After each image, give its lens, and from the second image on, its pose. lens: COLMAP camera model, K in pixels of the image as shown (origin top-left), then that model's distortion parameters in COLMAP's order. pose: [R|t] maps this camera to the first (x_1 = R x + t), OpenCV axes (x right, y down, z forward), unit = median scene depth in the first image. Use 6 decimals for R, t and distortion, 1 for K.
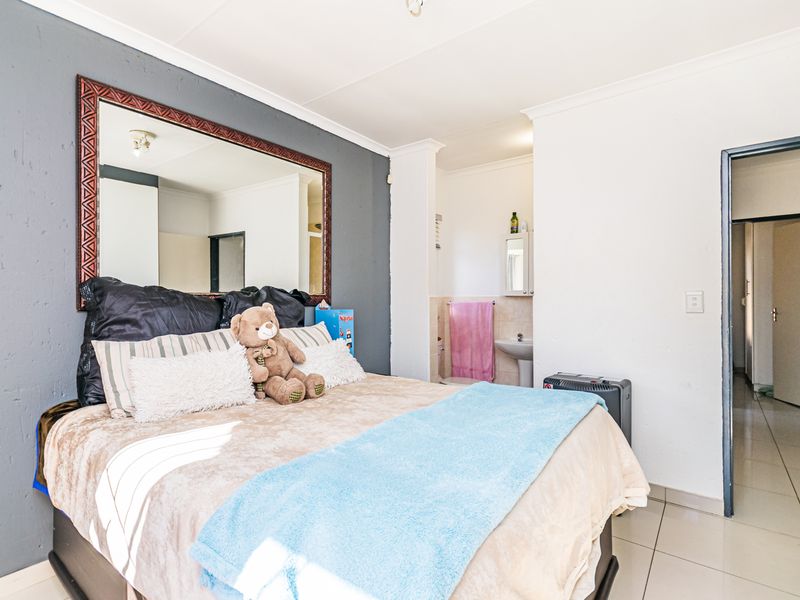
lens RADIAL K [[402.3, 0, 399.7], [0, 402.3, 296.9], [0, 0, 1]] dist [0.001586, 0.002055]
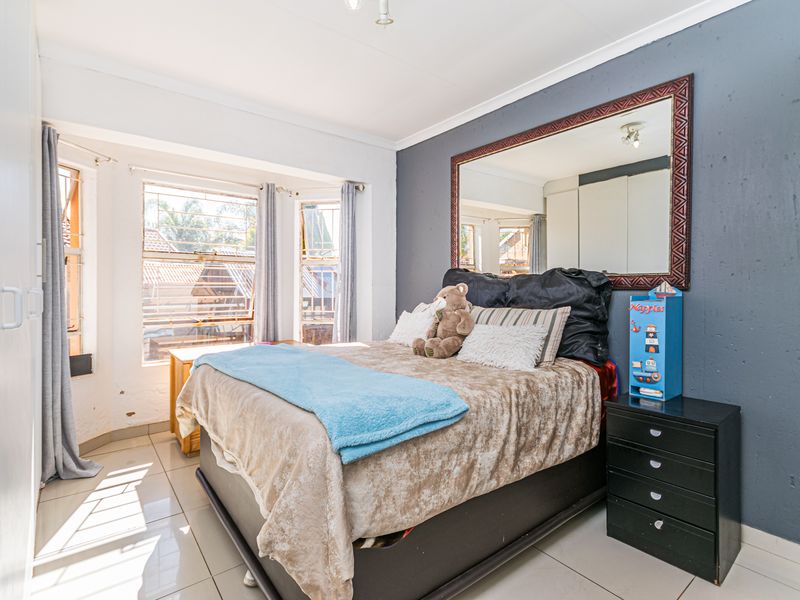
lens RADIAL K [[402.3, 0, 399.3], [0, 402.3, 295.9], [0, 0, 1]] dist [0.001586, 0.002055]
pose [[-0.233368, 0.017367, -0.972233, 0.609895], [0.000877, 0.999844, 0.017650, 0.019524], [0.972388, 0.003266, -0.233346, 0.727459]]
